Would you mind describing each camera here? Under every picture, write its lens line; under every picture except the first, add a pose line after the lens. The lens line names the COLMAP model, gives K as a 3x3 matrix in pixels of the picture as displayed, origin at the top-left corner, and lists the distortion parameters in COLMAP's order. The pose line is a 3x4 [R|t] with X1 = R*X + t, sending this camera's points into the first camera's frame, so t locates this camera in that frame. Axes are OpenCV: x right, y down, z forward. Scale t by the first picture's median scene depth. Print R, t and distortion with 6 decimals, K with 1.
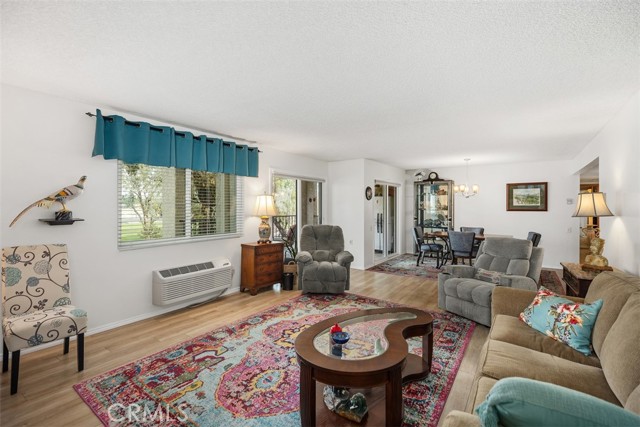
lens RADIAL K [[285.5, 0, 319.4], [0, 285.5, 205.8], [0, 0, 1]] dist [0.002374, -0.000215]
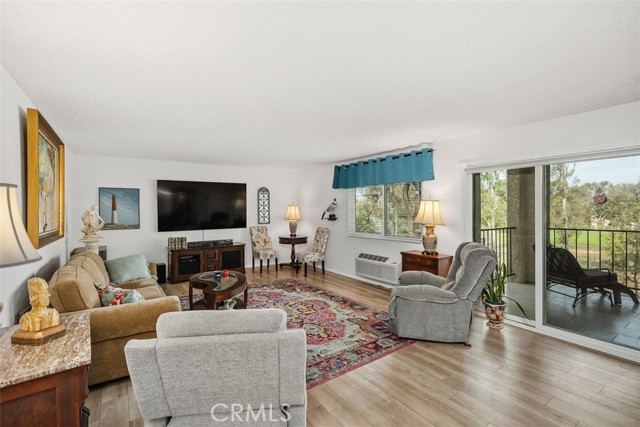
lens RADIAL K [[289.7, 0, 319.3], [0, 289.7, 211.0], [0, 0, 1]] dist [0.002376, -0.000027]
pose [[-0.333162, 0.005143, -0.942856, 1.247643], [0.005696, 0.999978, 0.003442, -0.014561], [0.942852, -0.004224, -0.333184, 1.597897]]
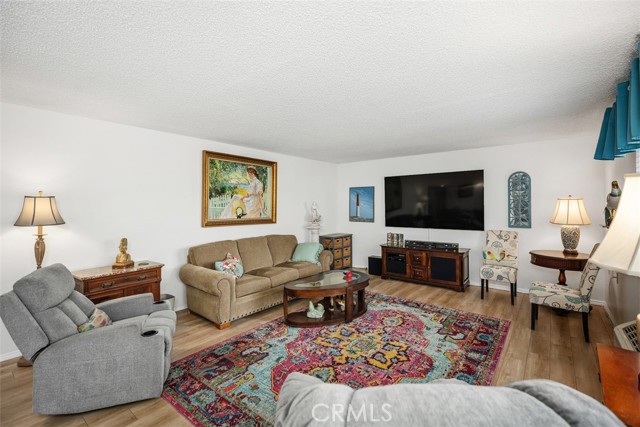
lens RADIAL K [[289.7, 0, 319.3], [0, 289.7, 211.0], [0, 0, 1]] dist [0.002376, -0.000027]
pose [[-0.998067, -0.003312, 0.062062, 0.095577], [-0.002119, 0.999812, 0.019276, -0.021813], [-0.062115, 0.019107, -0.997886, 1.996096]]
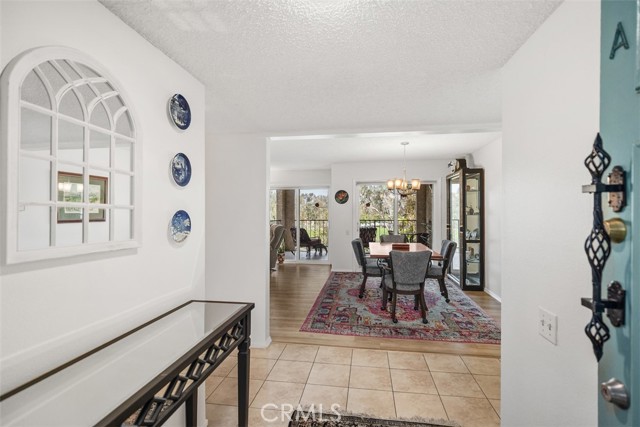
lens RADIAL K [[289.7, 0, 319.3], [0, 289.7, 211.0], [0, 0, 1]] dist [0.002376, -0.000027]
pose [[0.898737, -0.004251, 0.438467, -1.053738], [0.001122, 0.999972, 0.007396, -0.008270], [-0.438486, -0.006155, 0.898717, -0.296481]]
